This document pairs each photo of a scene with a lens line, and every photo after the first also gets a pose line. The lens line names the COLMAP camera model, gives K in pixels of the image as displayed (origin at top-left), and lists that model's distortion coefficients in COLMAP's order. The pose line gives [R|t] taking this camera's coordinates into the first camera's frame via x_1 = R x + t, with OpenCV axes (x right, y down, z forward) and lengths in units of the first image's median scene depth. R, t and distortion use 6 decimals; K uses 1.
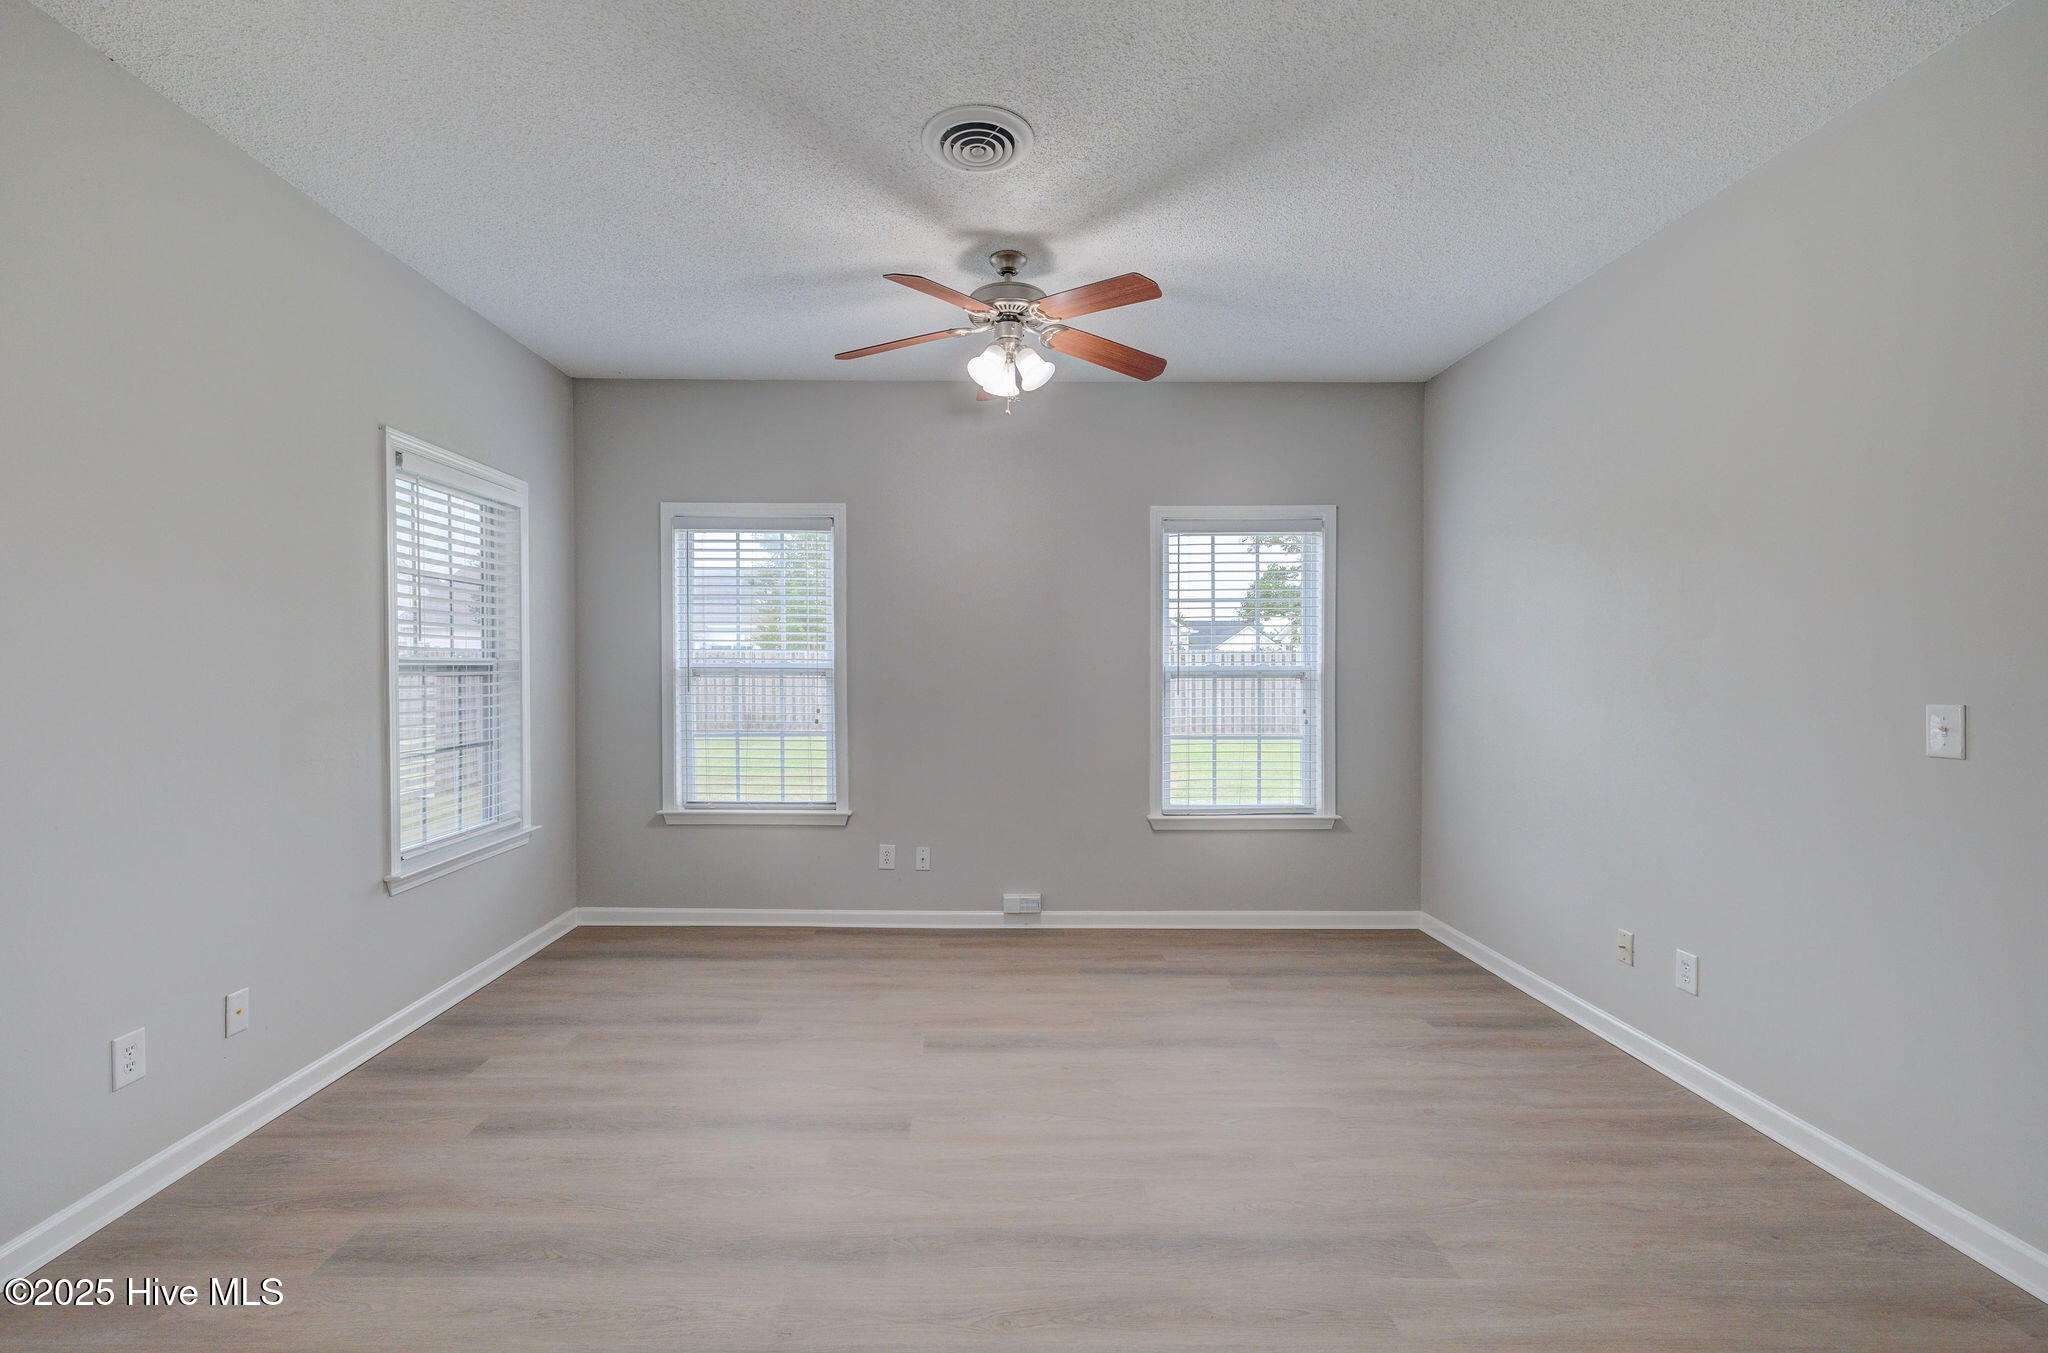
lens RADIAL K [[858.8, 0, 986.7], [0, 858.8, 682.3], [0, 0, 1]] dist [-0.001684, -0.000603]
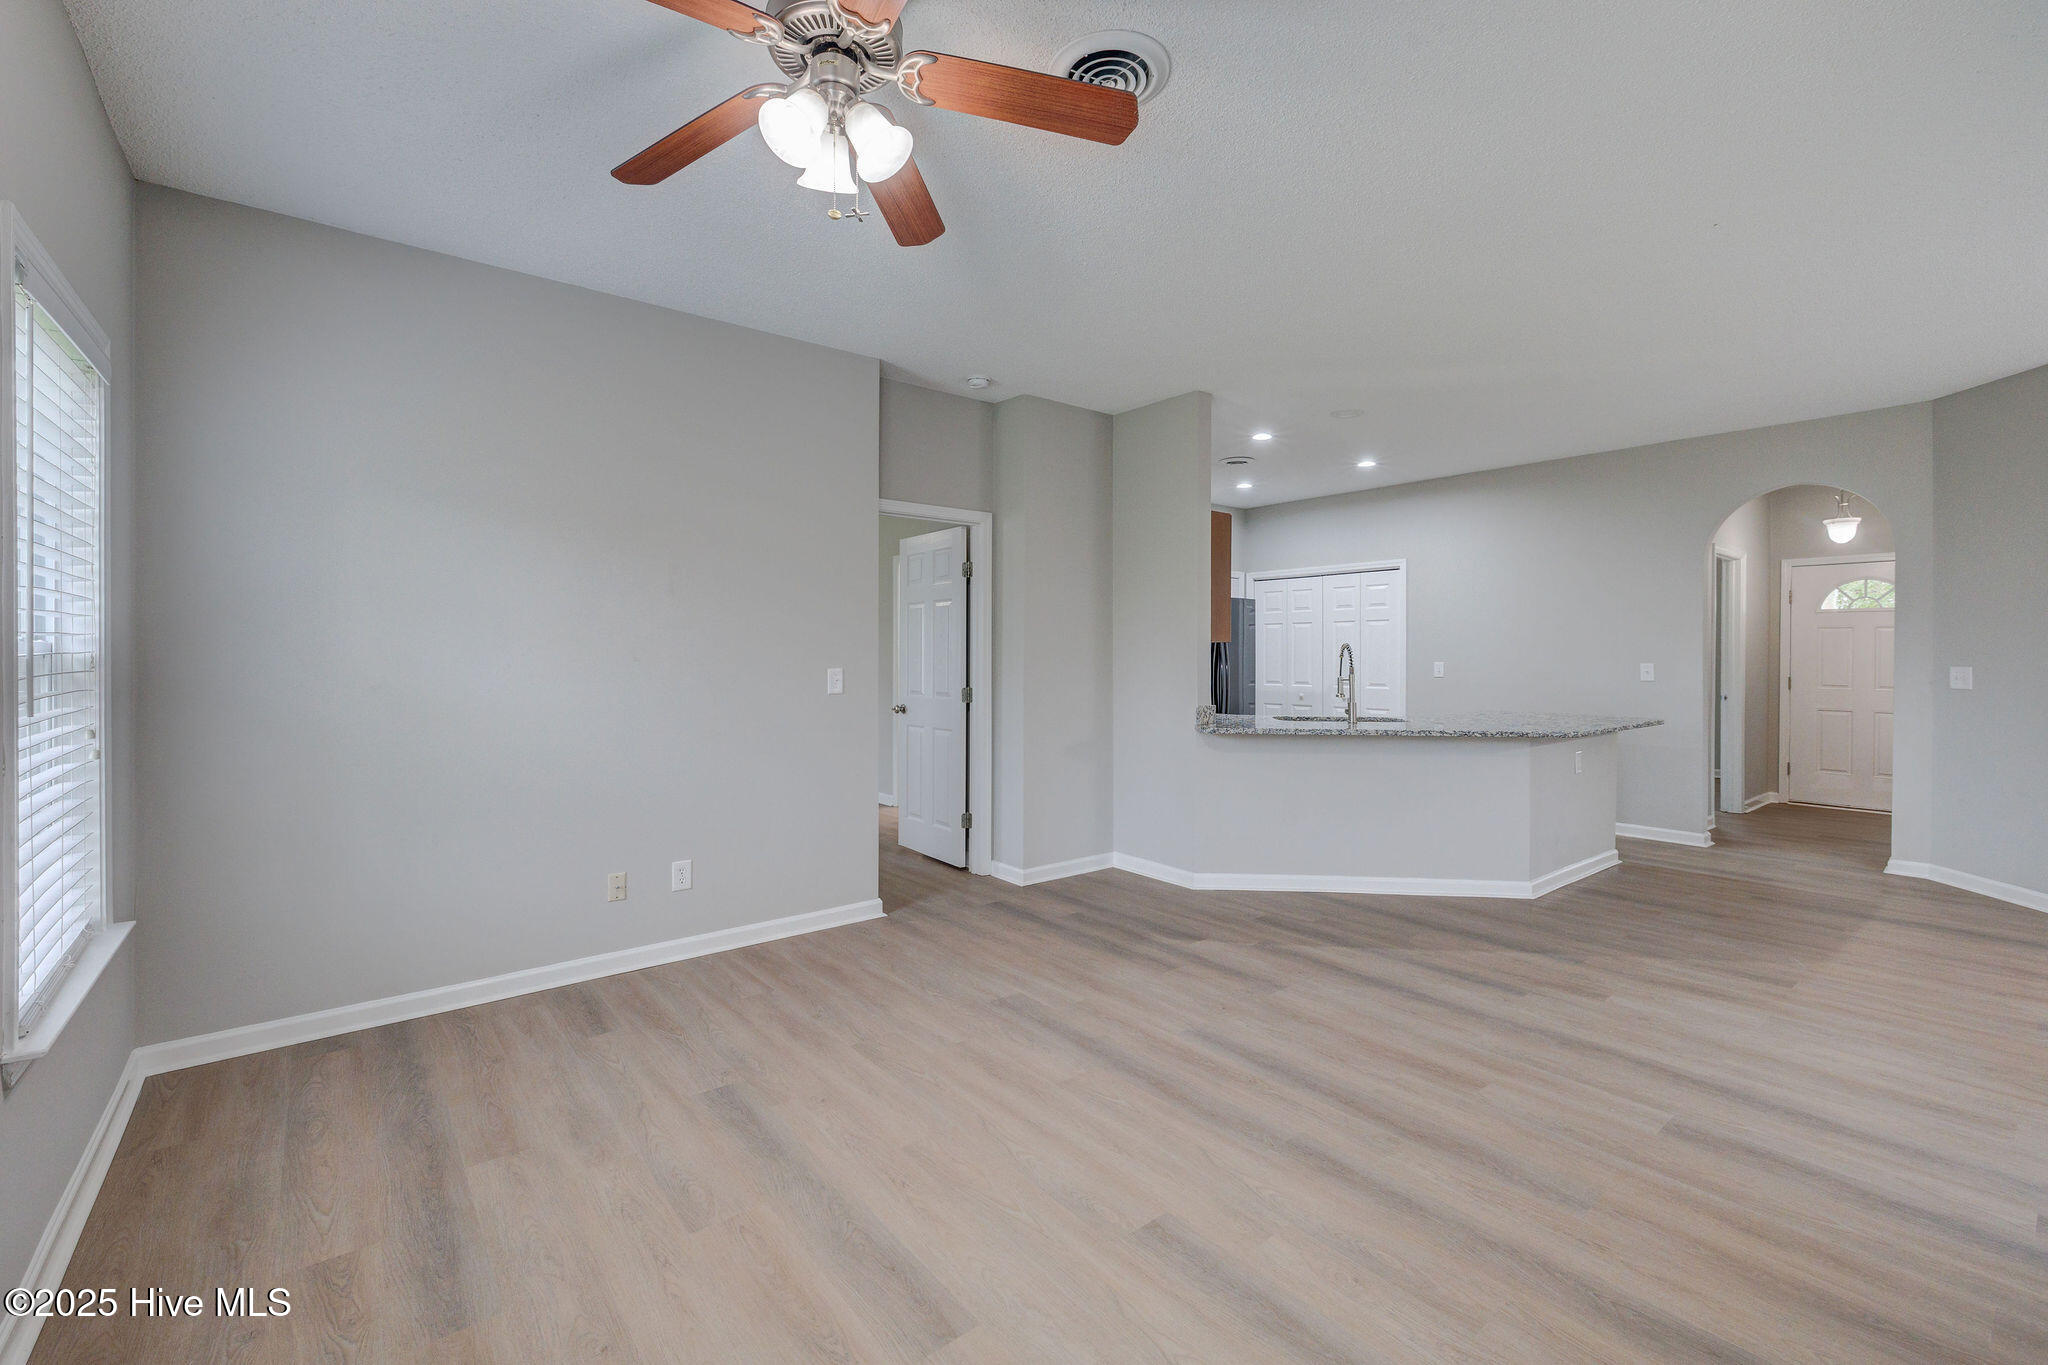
lens RADIAL K [[863.8, 0, 1034.2], [0, 863.8, 650.4], [0, 0, 1]] dist [-0.003118, 0.000936]
pose [[-0.628674, -0.002637, 0.777665, -0.415644], [0.009386, 0.999896, 0.010978, -0.017250], [-0.777613, 0.014200, -0.628583, 1.014640]]
